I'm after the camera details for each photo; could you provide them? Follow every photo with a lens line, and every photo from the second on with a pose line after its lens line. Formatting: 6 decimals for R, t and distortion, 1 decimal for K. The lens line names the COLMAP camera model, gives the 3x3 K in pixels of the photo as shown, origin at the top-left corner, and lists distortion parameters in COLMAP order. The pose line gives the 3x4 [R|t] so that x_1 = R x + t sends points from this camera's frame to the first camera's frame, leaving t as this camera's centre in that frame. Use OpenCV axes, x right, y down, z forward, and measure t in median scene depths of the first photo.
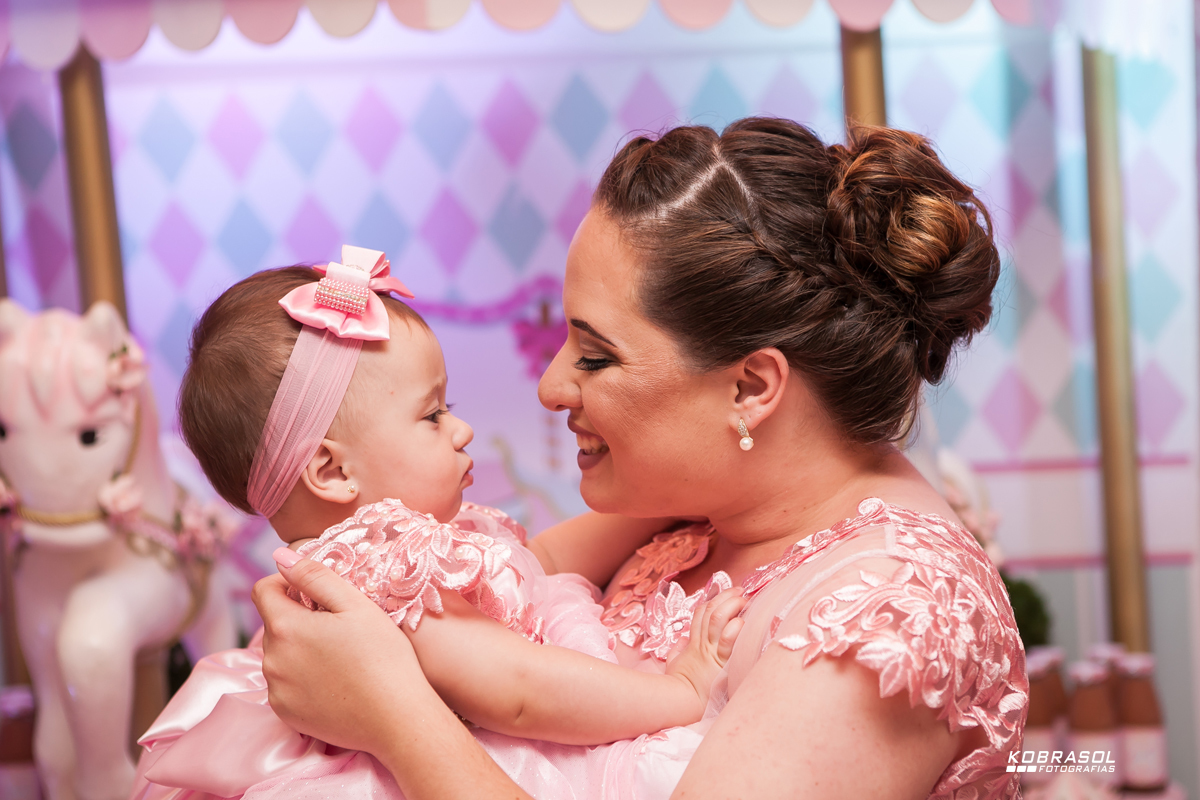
lens RADIAL K [[2206.4, 0, 600.0], [0, 2206.4, 400.0], [0, 0, 1]] dist [0.192516, -0.095393]
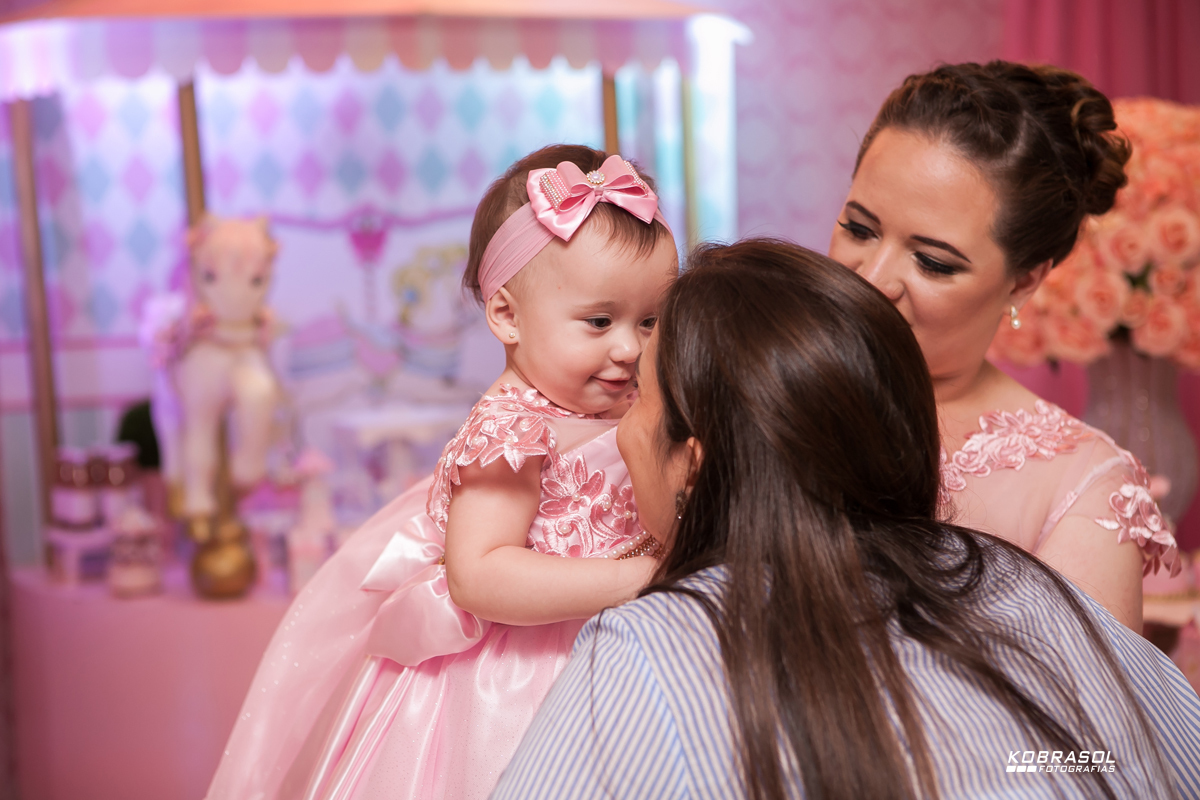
lens RADIAL K [[2142.3, 0, 600.0], [0, 2142.3, 400.0], [0, 0, 1]] dist [0.110146, 0.049307]
pose [[0.948903, -0.014239, 0.315247, -0.425843], [0.005508, 0.999577, 0.028570, 0.053510], [-0.315520, -0.025373, 0.948580, -0.677127]]
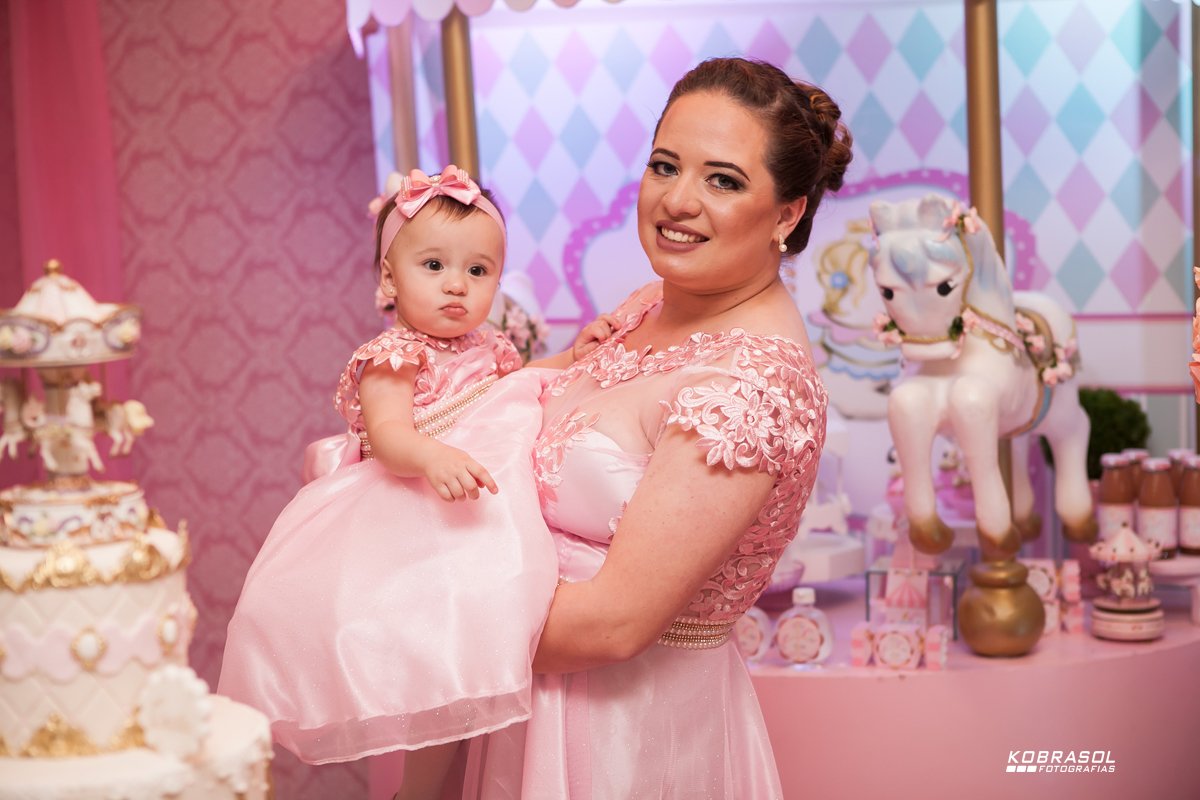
lens RADIAL K [[2035.6, 0, 600.0], [0, 2035.6, 400.0], [0, 0, 1]] dist [0.123825, 0.008775]
pose [[0.978359, 0.045668, -0.201814, 0.139834], [-0.034341, 0.997651, 0.059278, 0.020091], [0.204047, -0.051065, 0.977628, -0.308408]]
